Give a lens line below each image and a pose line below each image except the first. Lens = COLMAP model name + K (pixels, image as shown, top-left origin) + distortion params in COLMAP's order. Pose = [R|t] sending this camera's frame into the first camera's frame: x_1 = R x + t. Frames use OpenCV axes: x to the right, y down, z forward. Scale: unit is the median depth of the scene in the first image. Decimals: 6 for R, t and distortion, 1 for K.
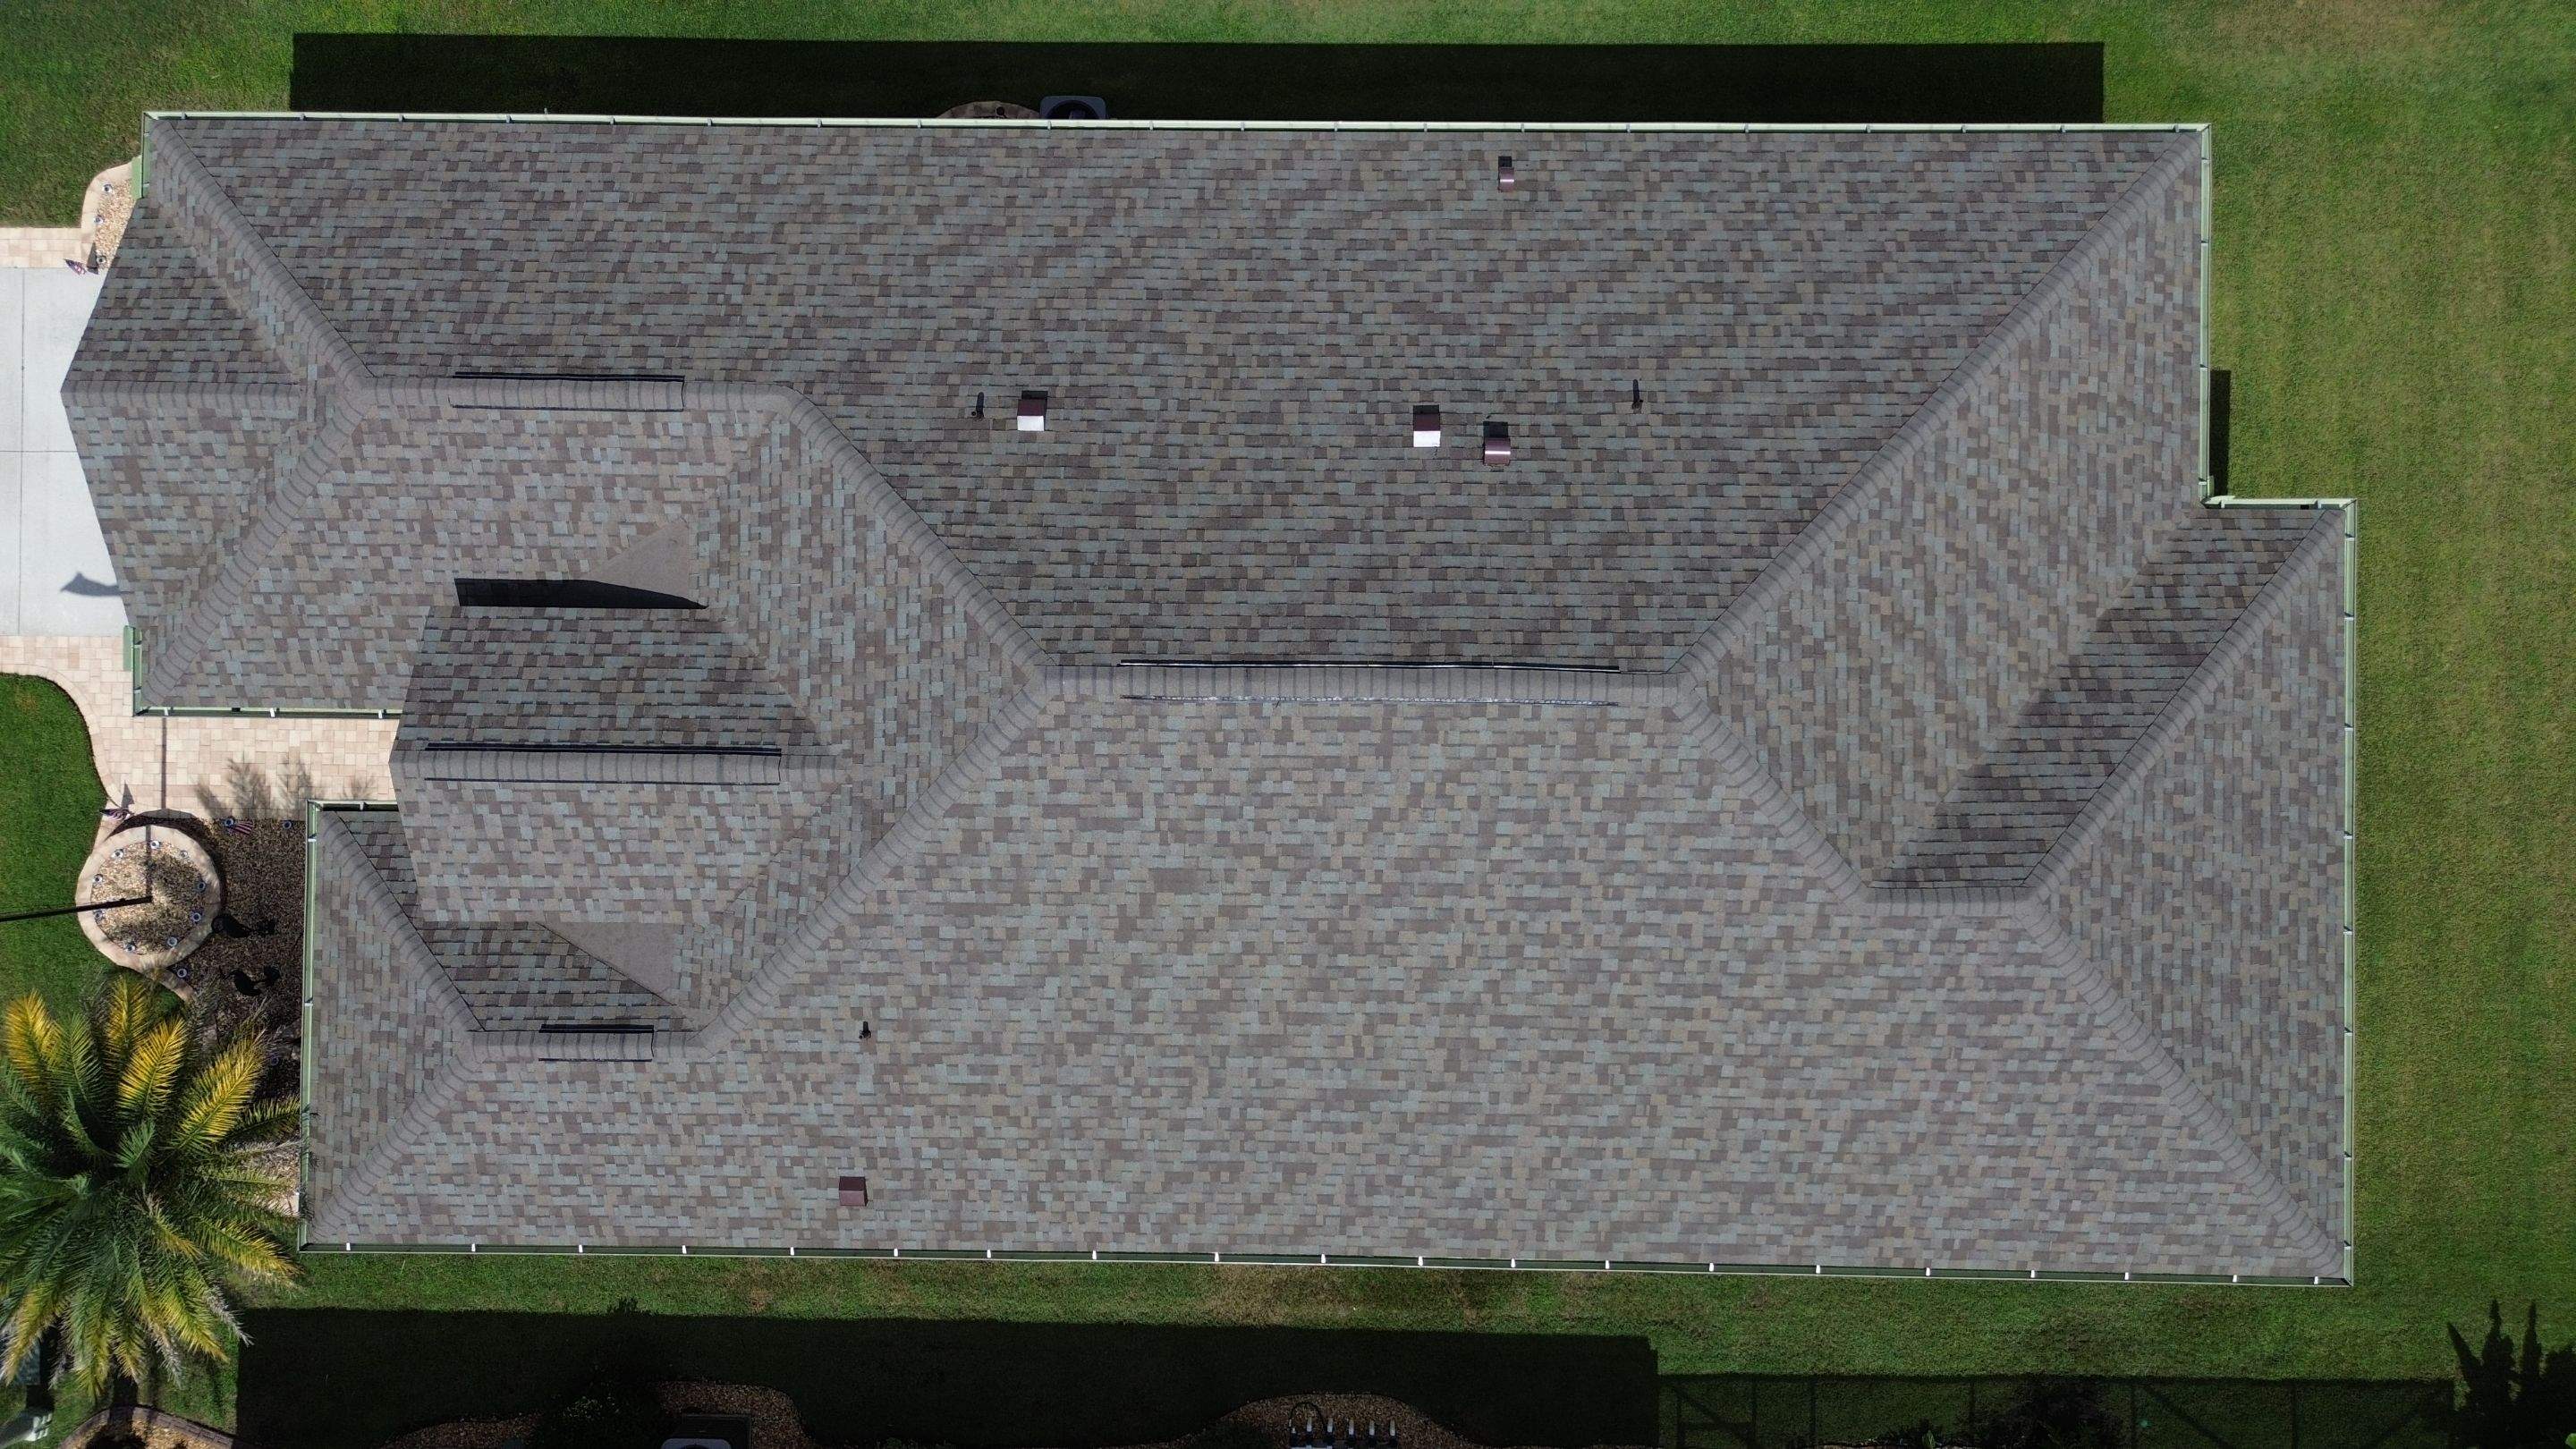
lens RADIAL K [[1823.6, 0, 1287.5], [0, 1823.6, 712.1], [0, 0, 1]] dist [0.075617, -0.072215]
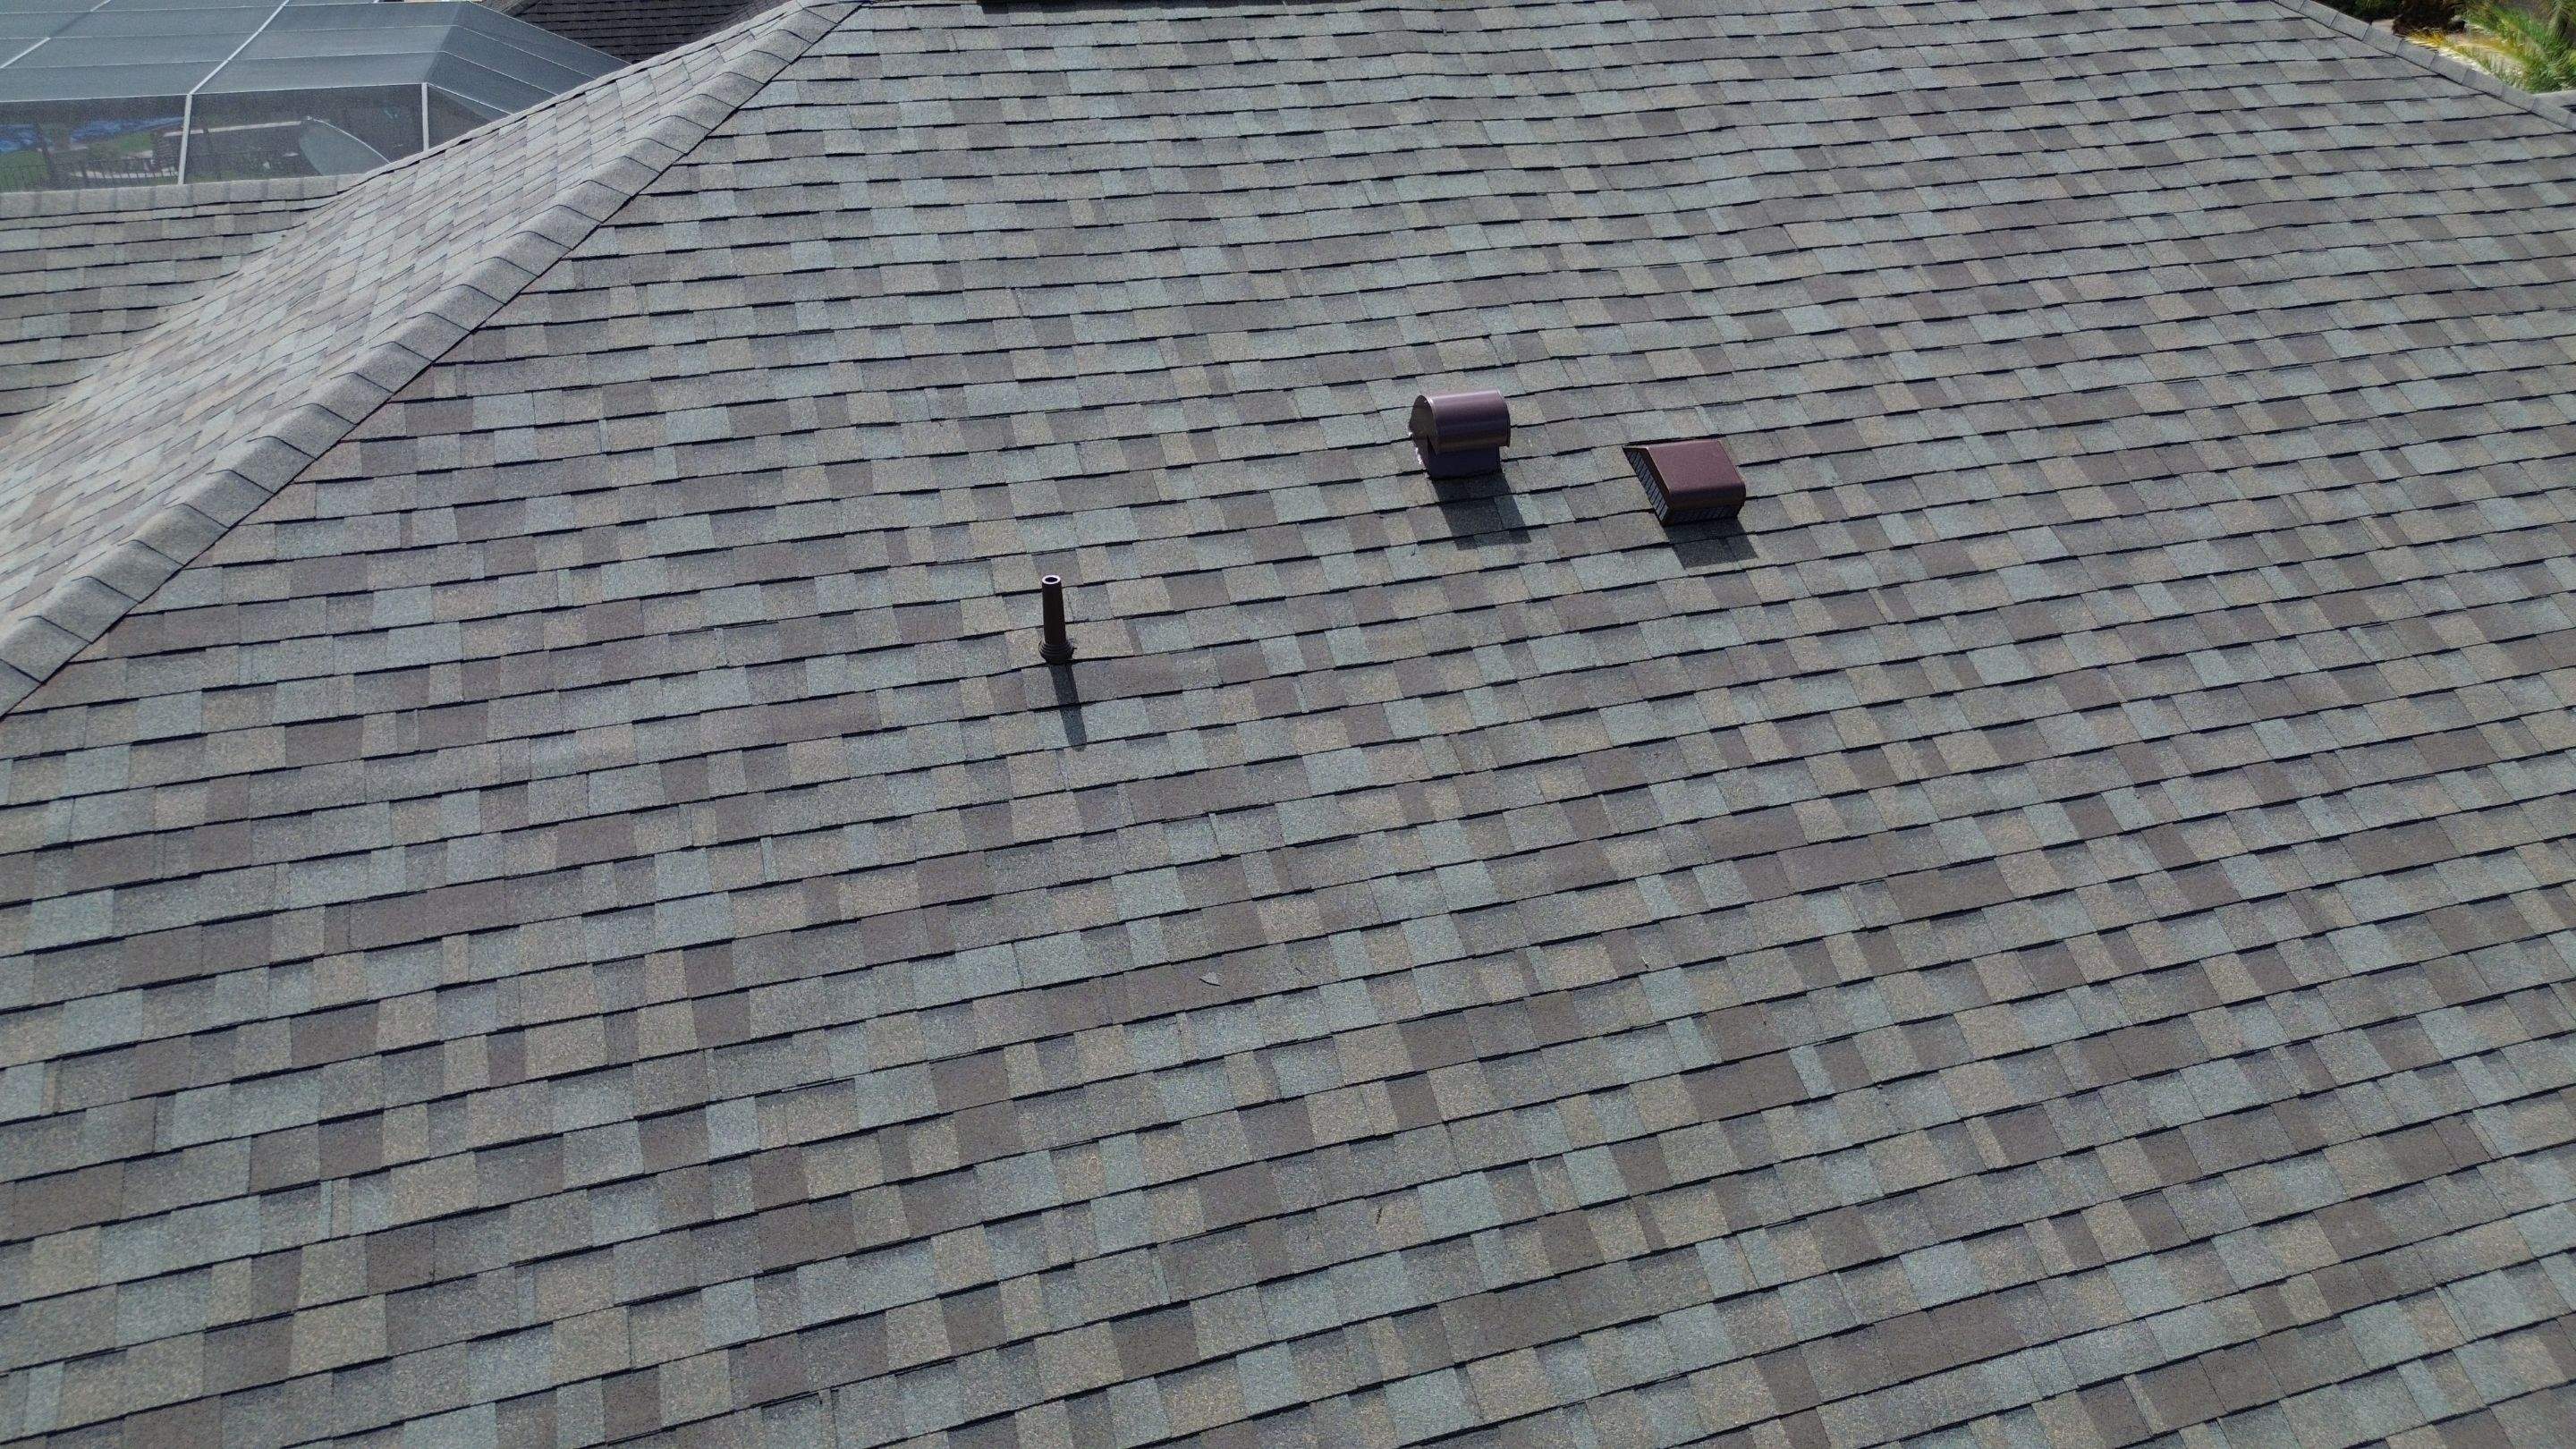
lens RADIAL K [[1823.6, 0, 1287.5], [0, 1823.6, 719.6], [0, 0, 1]] dist [0.075617, -0.072215]
pose [[-0.948745, 0.167507, -0.268000, 0.229985], [-0.315365, -0.446319, 0.837463, -0.411048], [0.020667, 0.879057, 0.476269, 0.861055]]
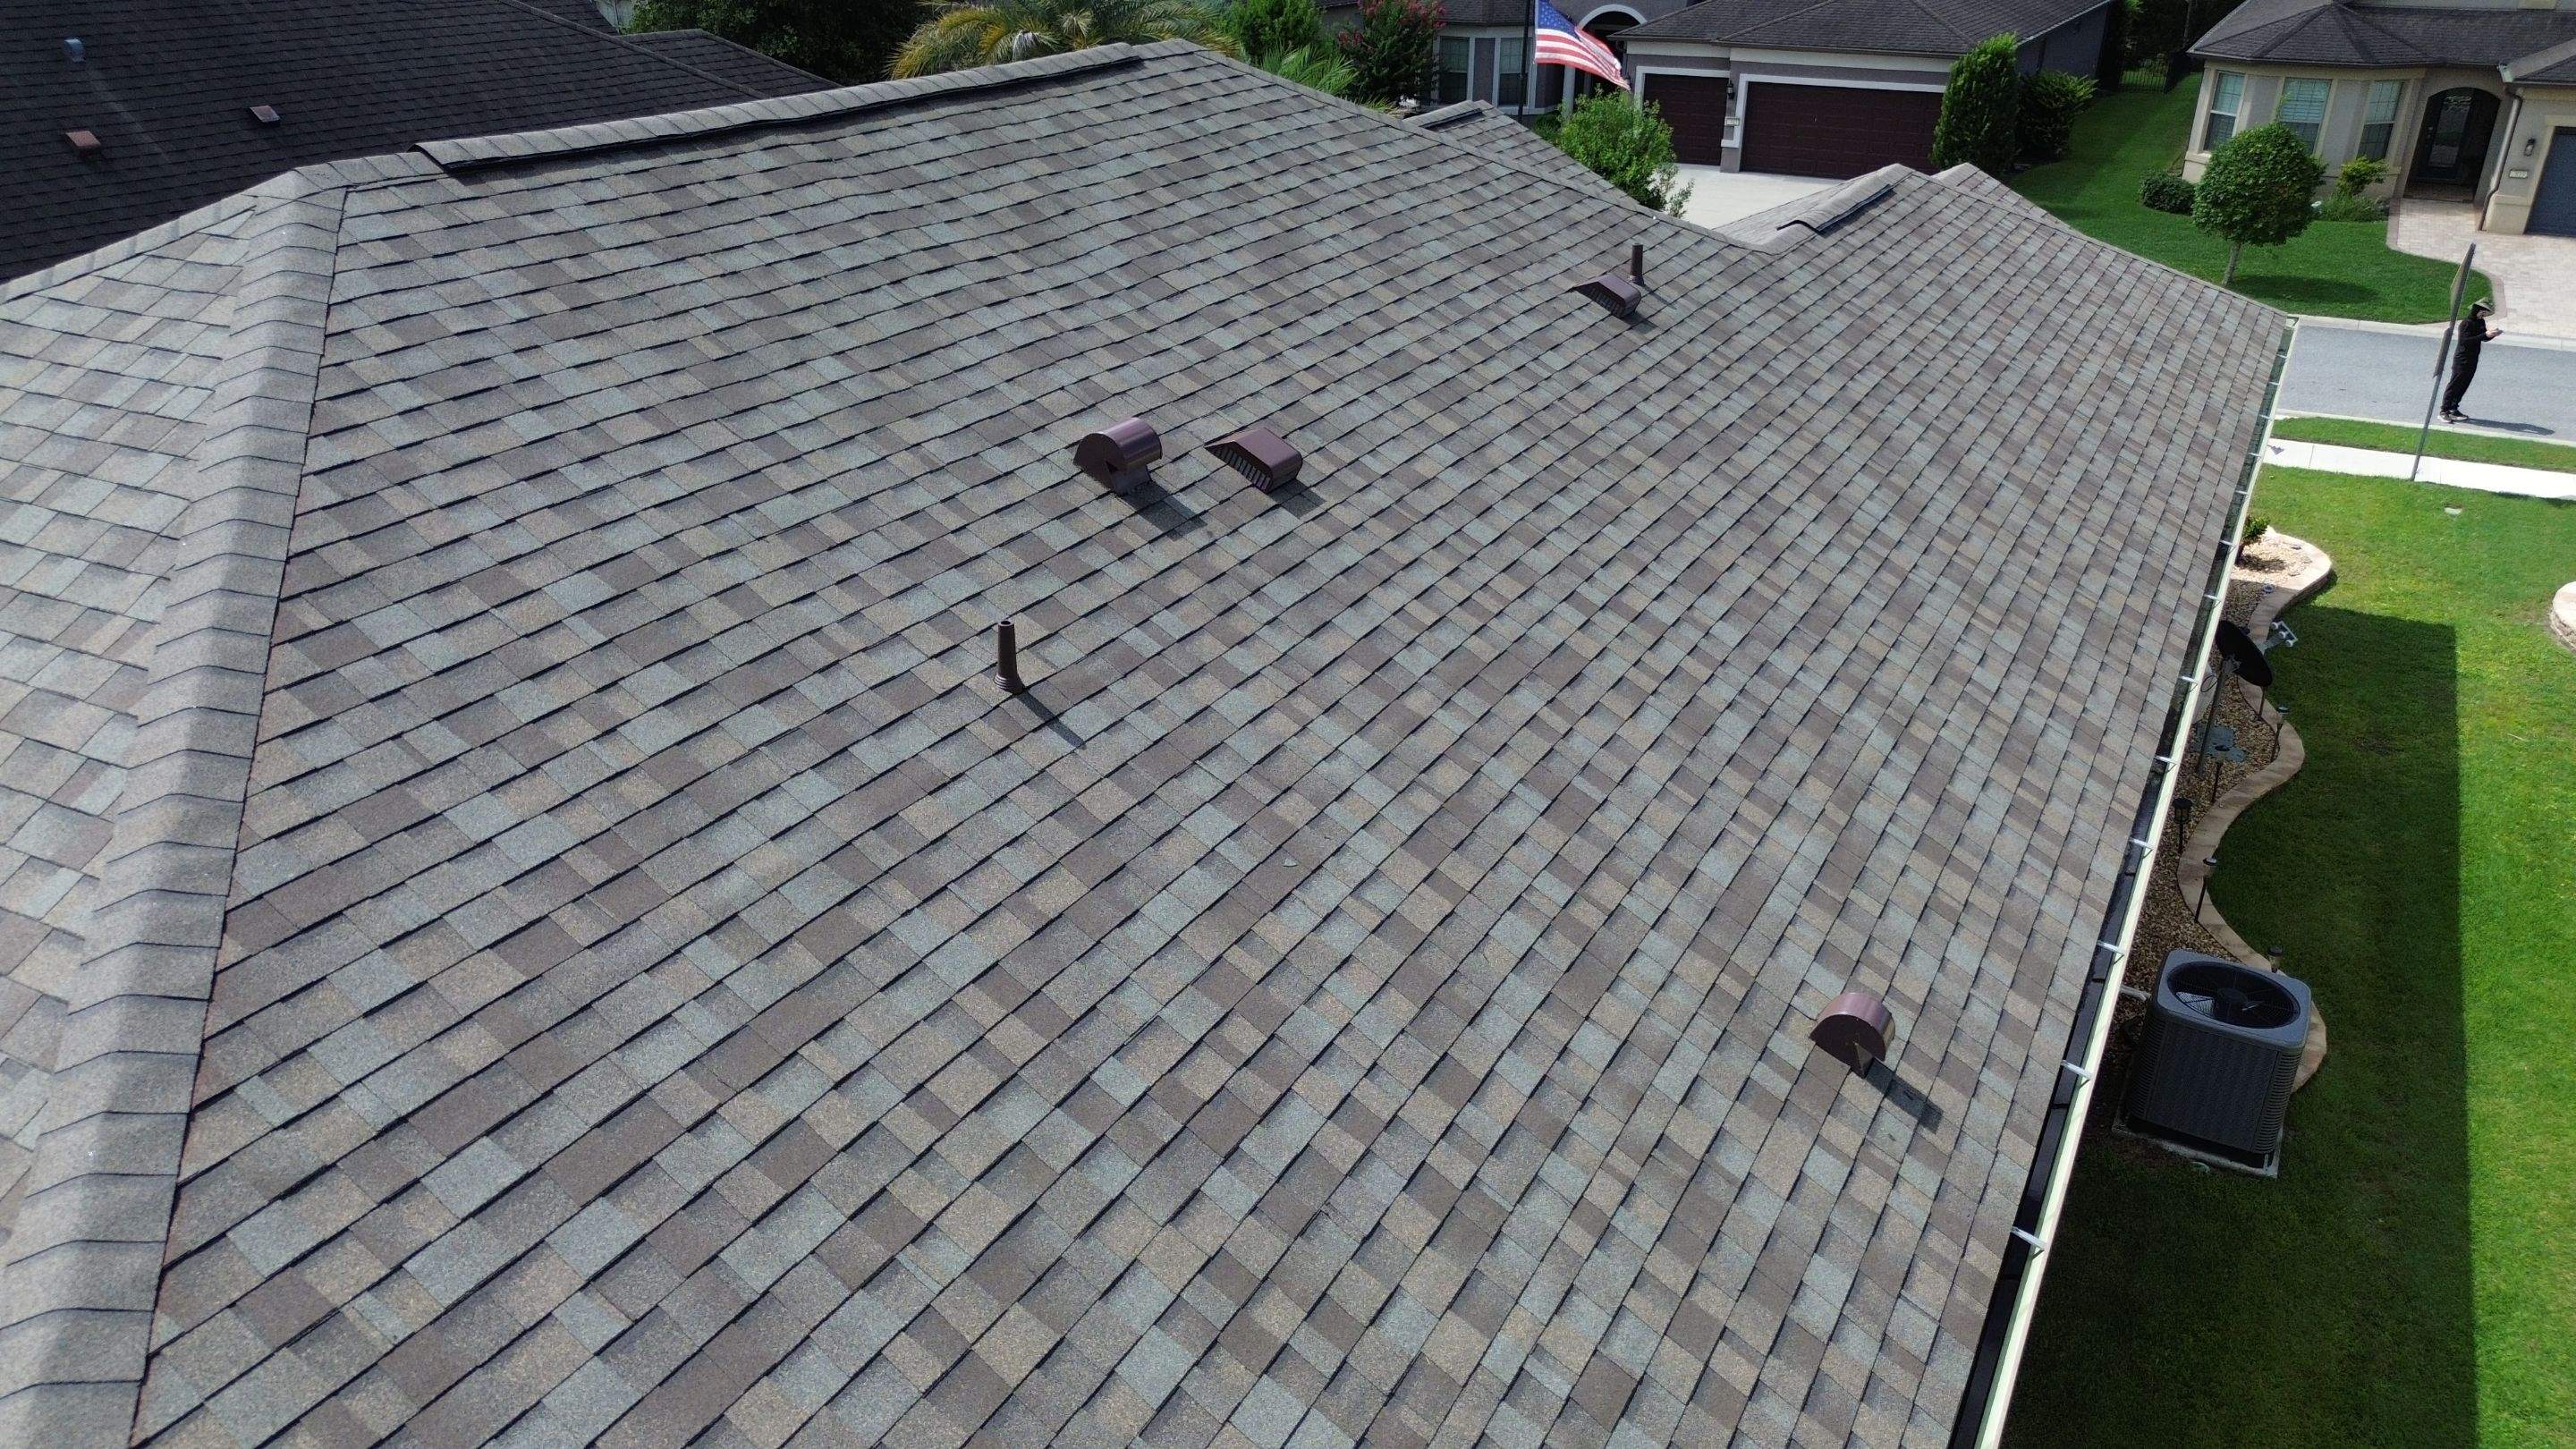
lens RADIAL K [[1823.6, 0, 1285.0], [0, 1823.6, 732.7], [0, 0, 1]] dist [0.075617, -0.072215]
pose [[-0.477051, 0.397129, -0.784035, 0.420284], [-0.878665, -0.195970, 0.435366, -0.349413], [0.019249, 0.896596, 0.442431, 0.848424]]
